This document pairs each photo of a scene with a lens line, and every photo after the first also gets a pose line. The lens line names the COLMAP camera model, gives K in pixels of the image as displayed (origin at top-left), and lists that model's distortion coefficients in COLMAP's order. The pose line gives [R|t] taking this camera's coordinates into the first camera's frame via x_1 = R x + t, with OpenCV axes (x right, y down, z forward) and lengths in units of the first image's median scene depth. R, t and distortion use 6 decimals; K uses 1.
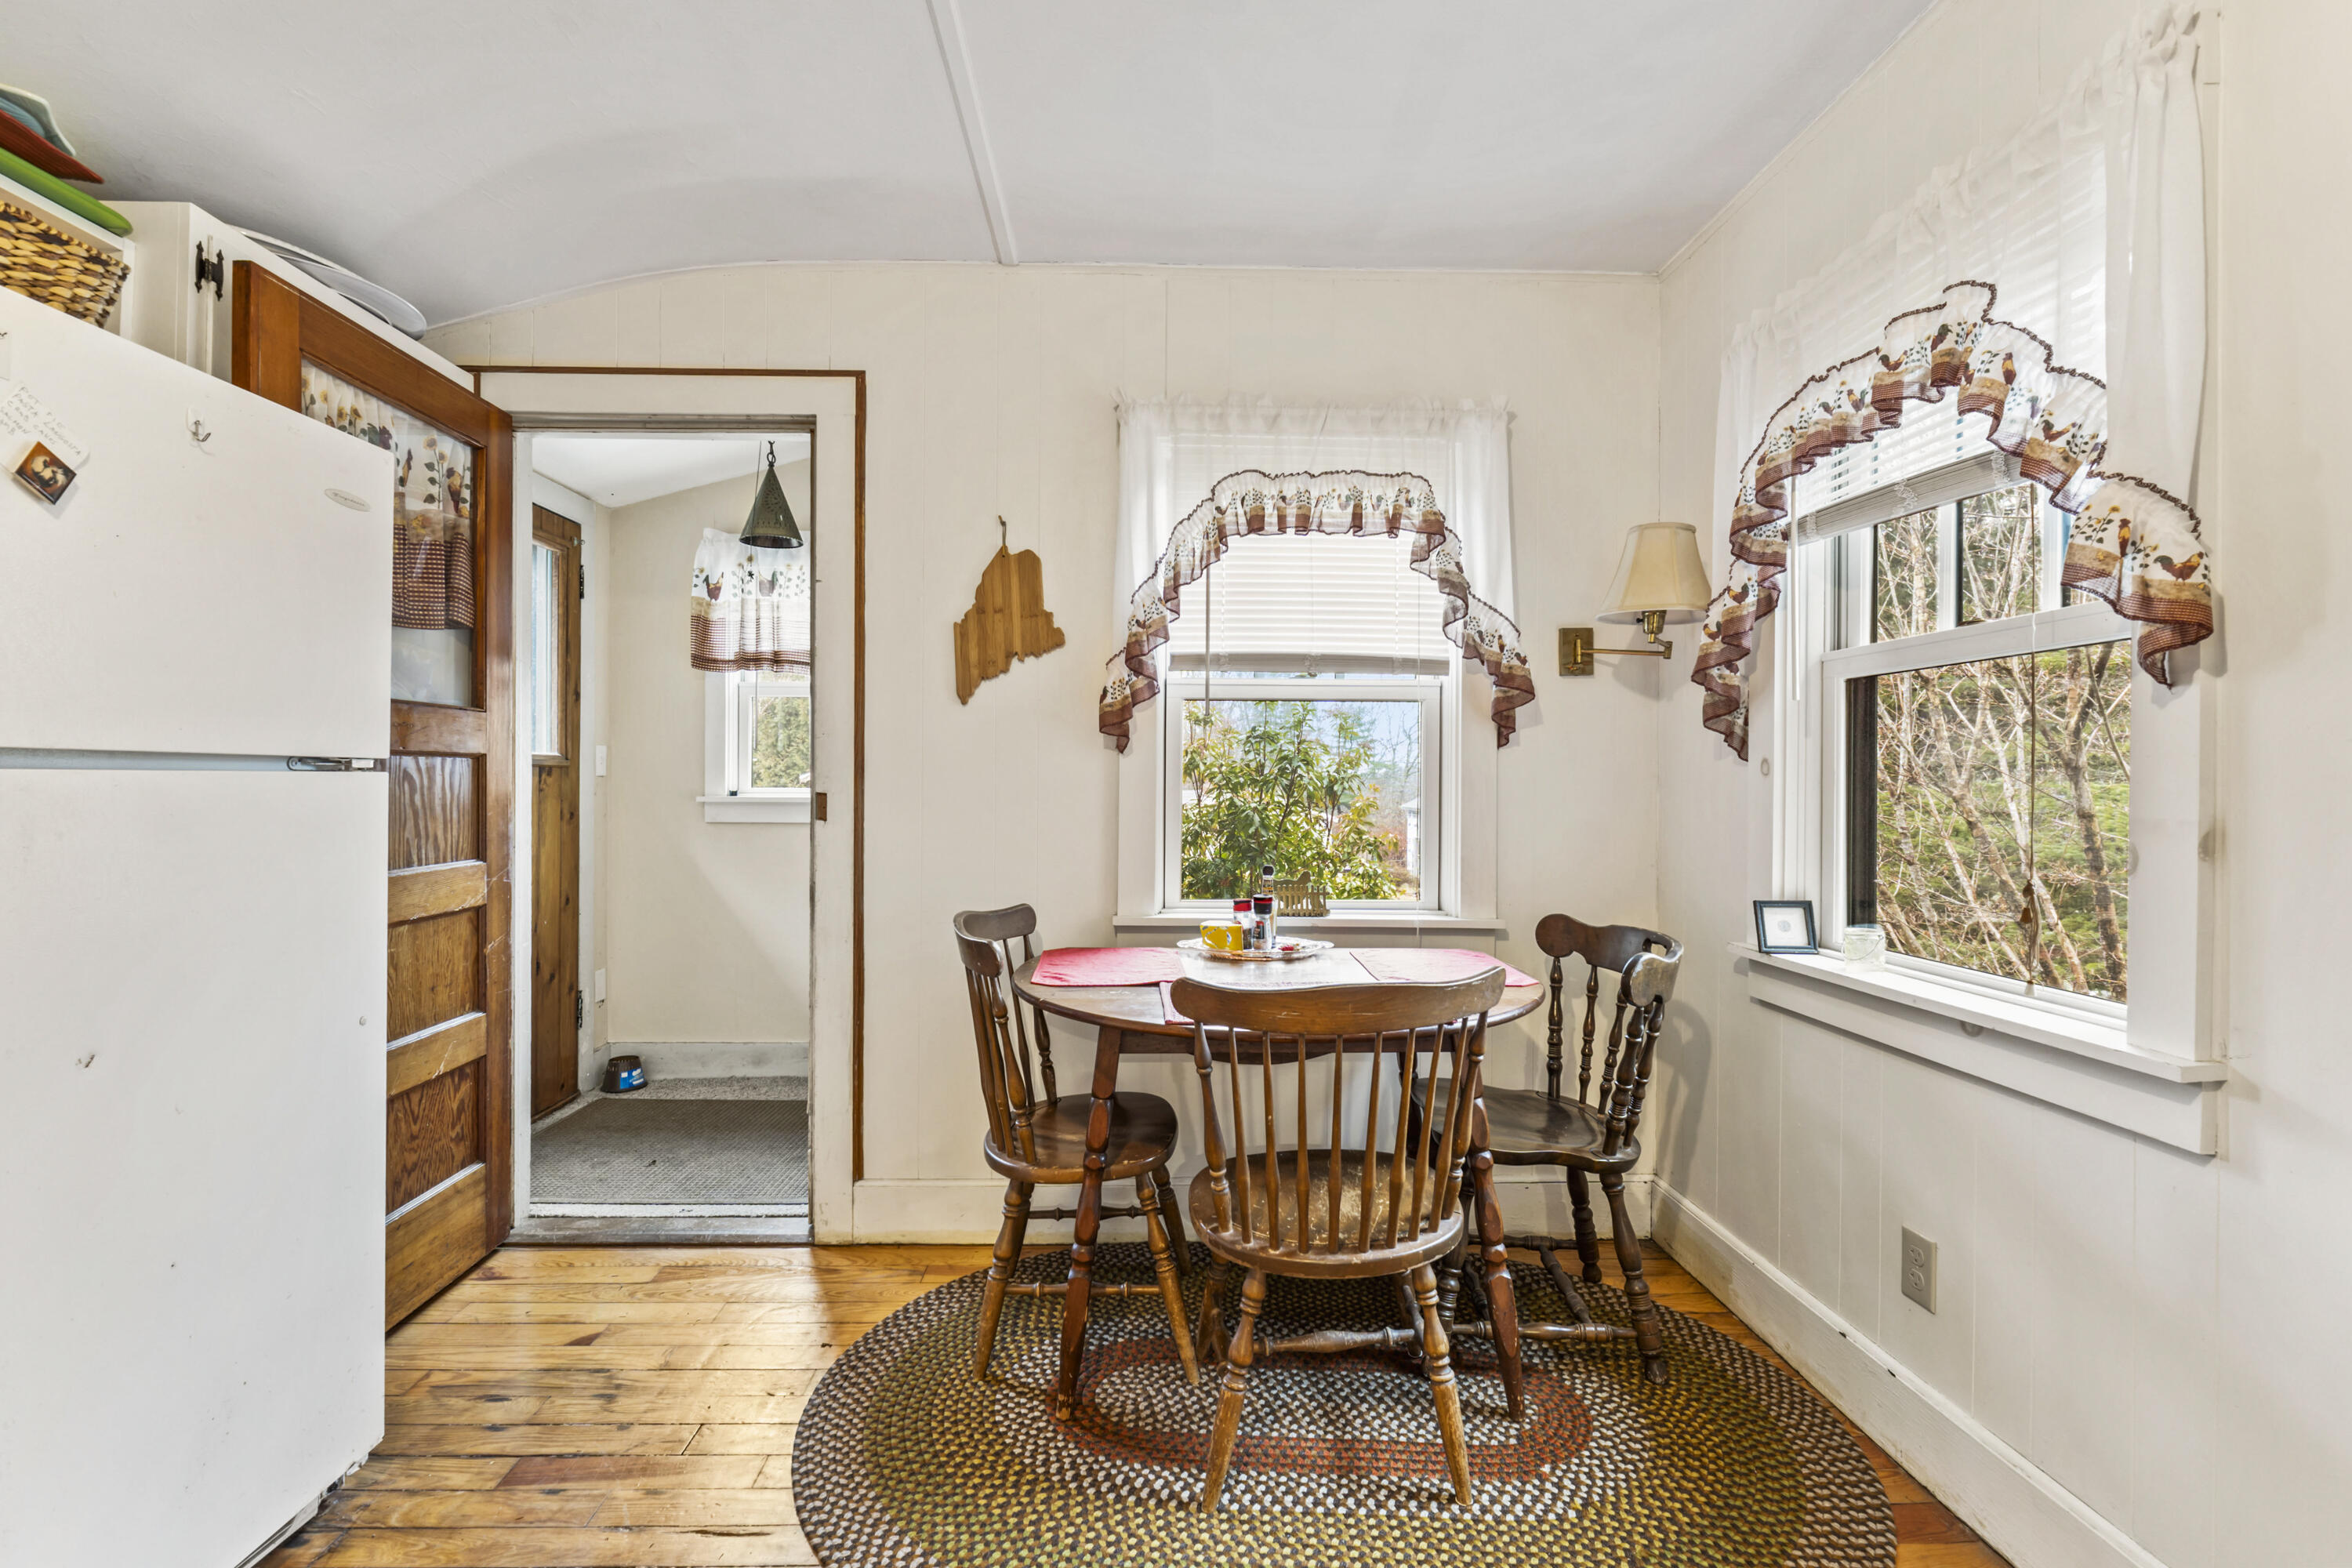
lens RADIAL K [[1059.3, 0, 1173.1], [0, 1059.3, 775.5], [0, 0, 1]] dist [-0.007087, -0.000177]
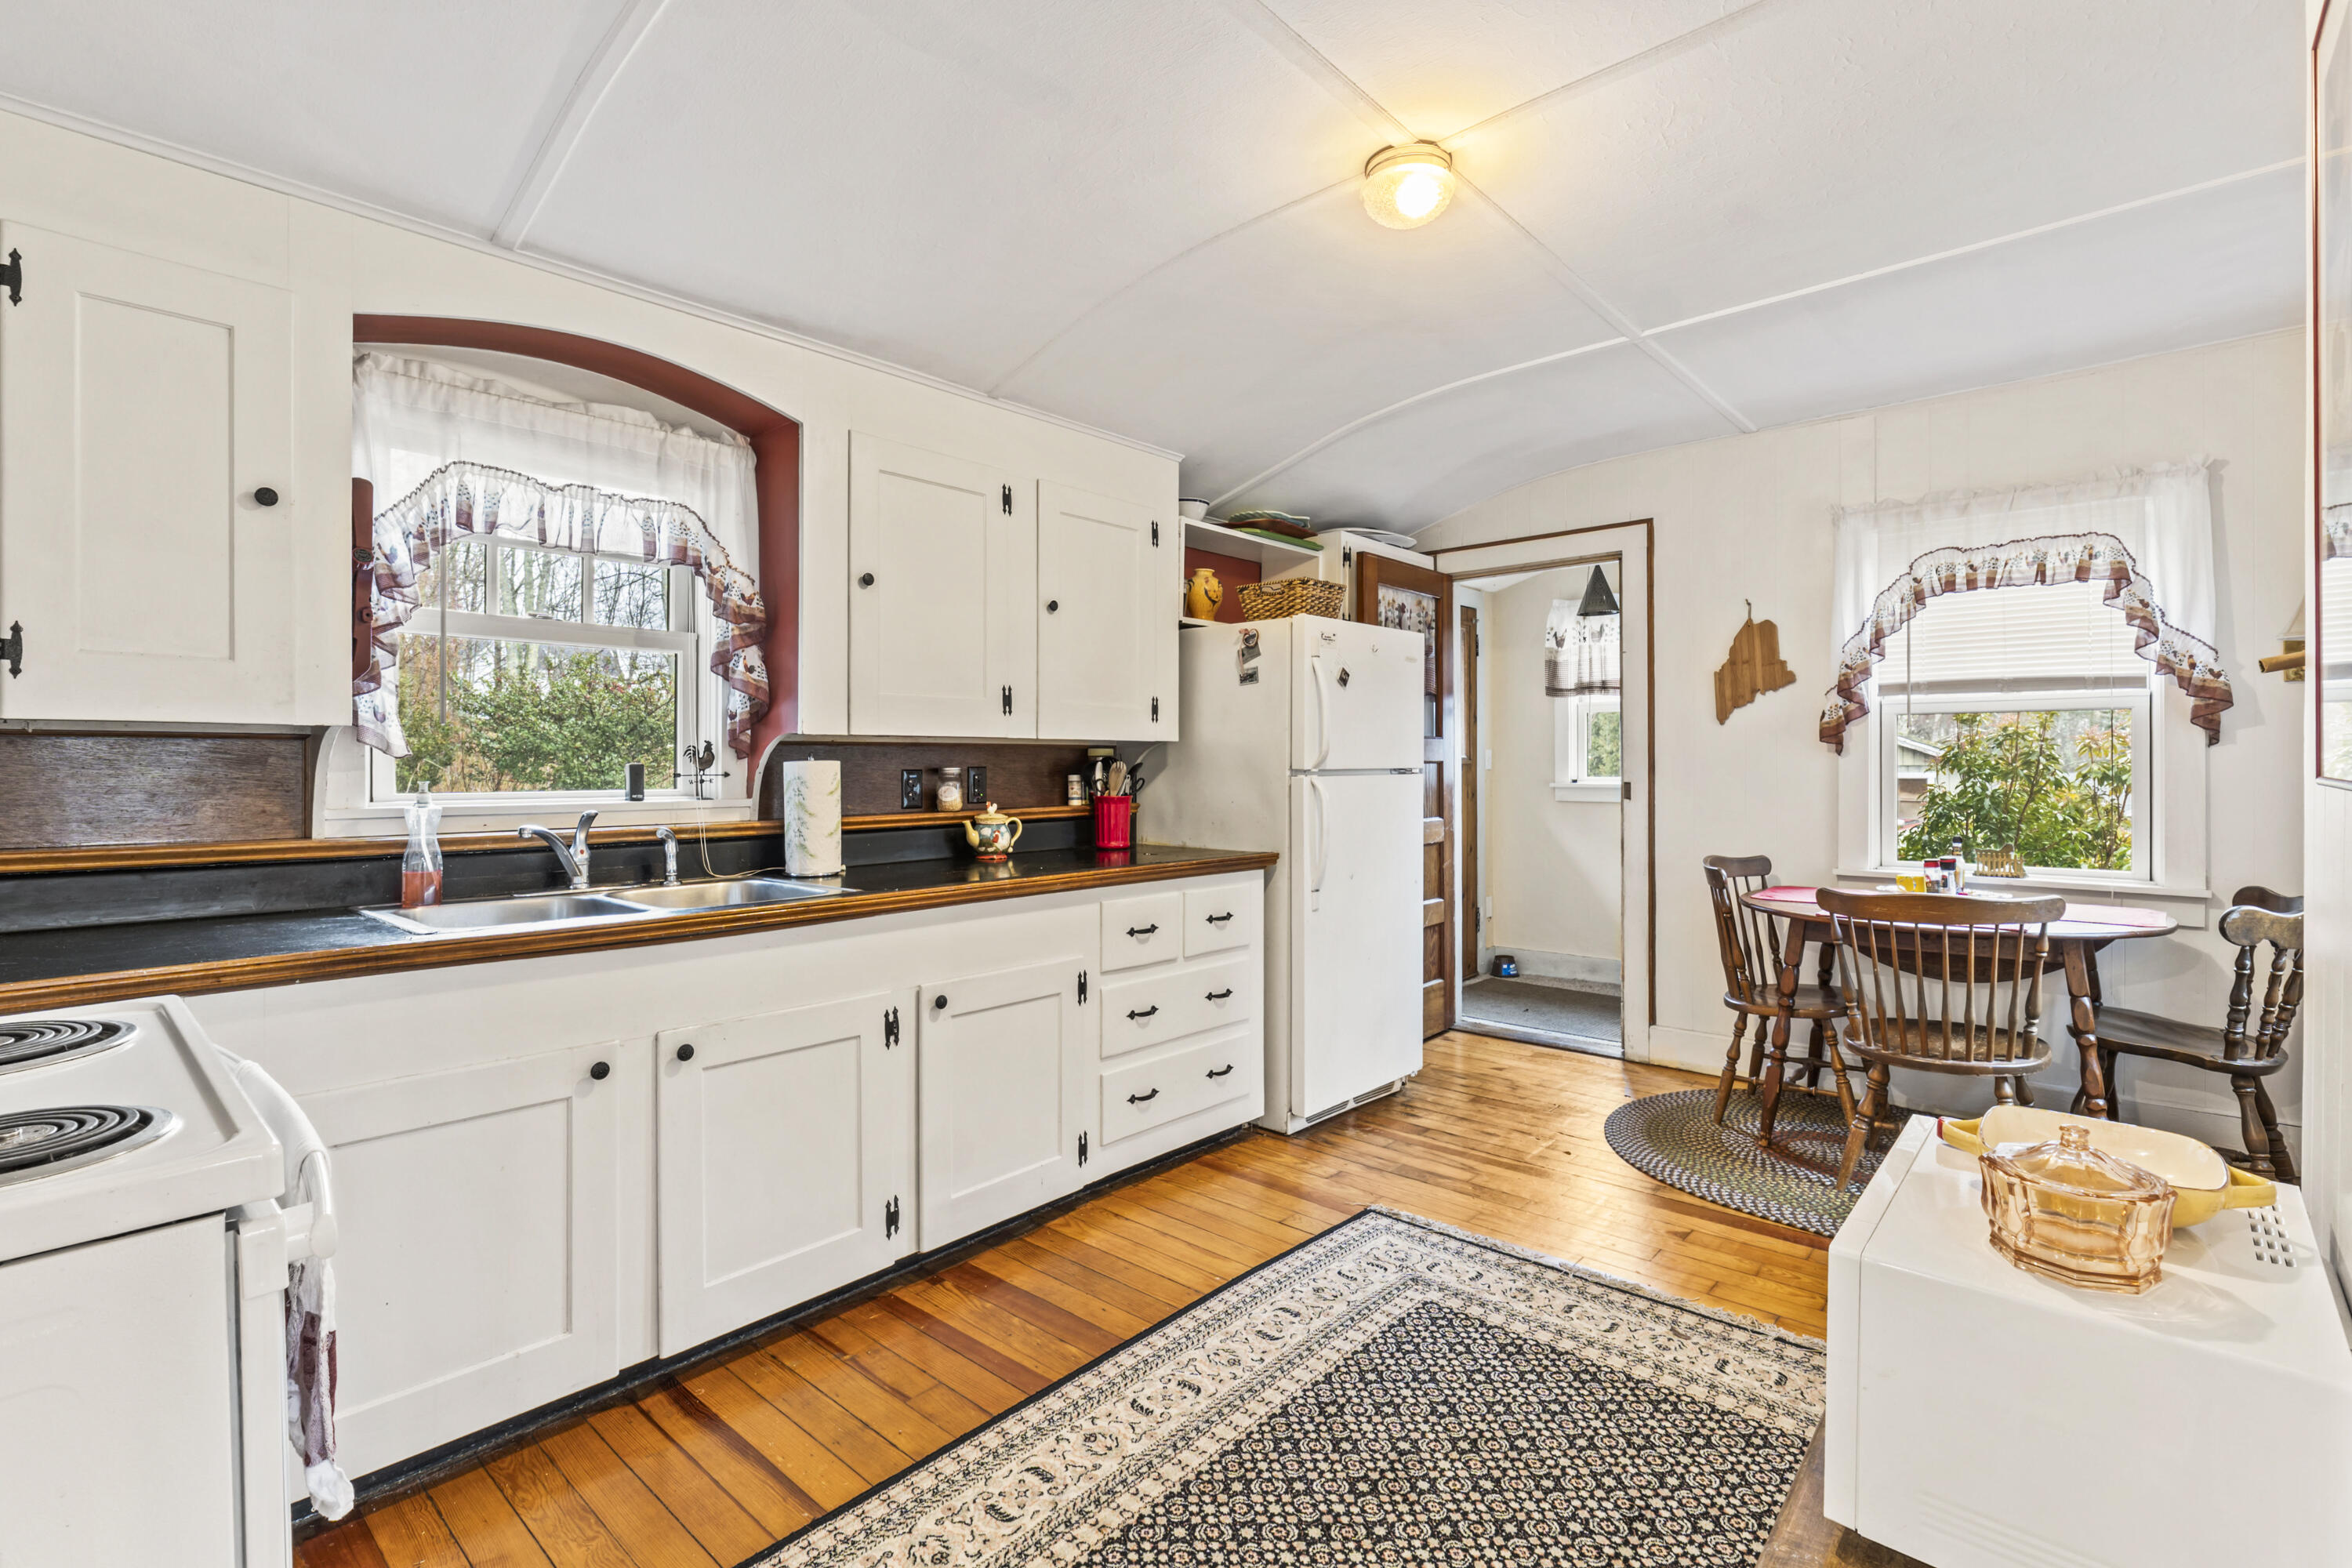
lens RADIAL K [[1059.3, 0, 1173.1], [0, 1059.3, 775.5], [0, 0, 1]] dist [-0.007087, -0.000177]
pose [[0.726281, -0.001326, -0.687397, 0.282810], [0.011894, 0.999873, 0.010638, -0.019858], [0.687295, -0.015902, 0.726204, -0.670923]]
